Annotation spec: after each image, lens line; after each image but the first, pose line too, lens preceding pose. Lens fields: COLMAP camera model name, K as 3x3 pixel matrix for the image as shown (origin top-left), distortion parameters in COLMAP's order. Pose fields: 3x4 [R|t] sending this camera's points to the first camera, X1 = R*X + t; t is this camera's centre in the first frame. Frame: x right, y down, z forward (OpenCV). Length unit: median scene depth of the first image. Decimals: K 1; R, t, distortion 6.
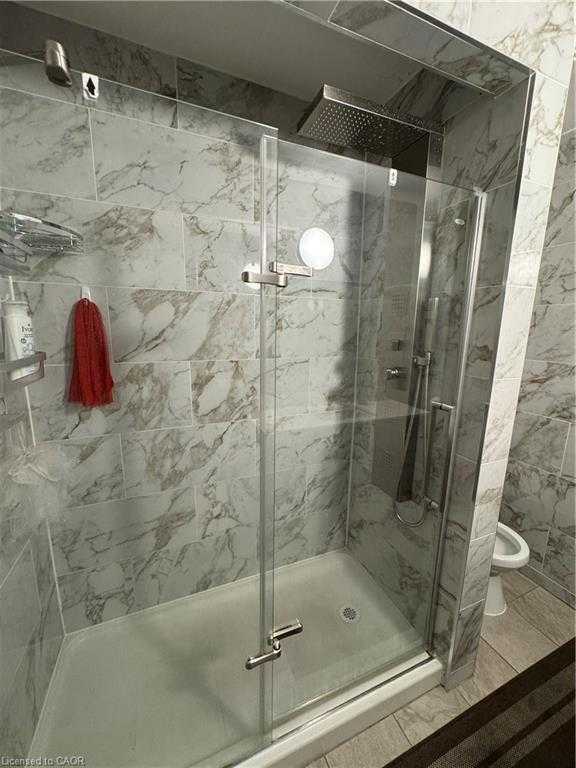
lens RADIAL K [[306.3, 0, 286.9], [0, 306.3, 382.3], [0, 0, 1]] dist [-0.001271, 0.000154]
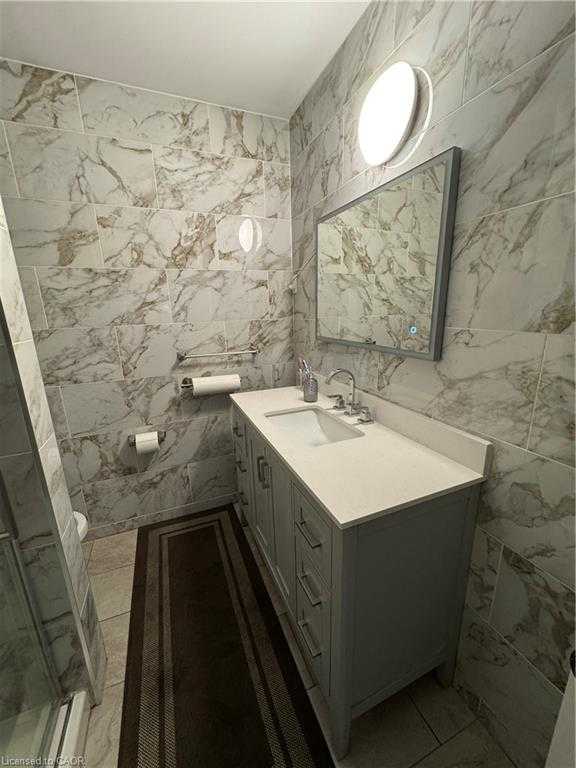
lens RADIAL K [[306.3, 0, 287.1], [0, 306.3, 384.1], [0, 0, 1]] dist [-0.001271, 0.000154]
pose [[0.000238, -0.260250, 0.965541, -0.091731], [0.210705, 0.943877, 0.254359, 0.031282], [-0.977550, 0.203384, 0.055061, 0.245971]]
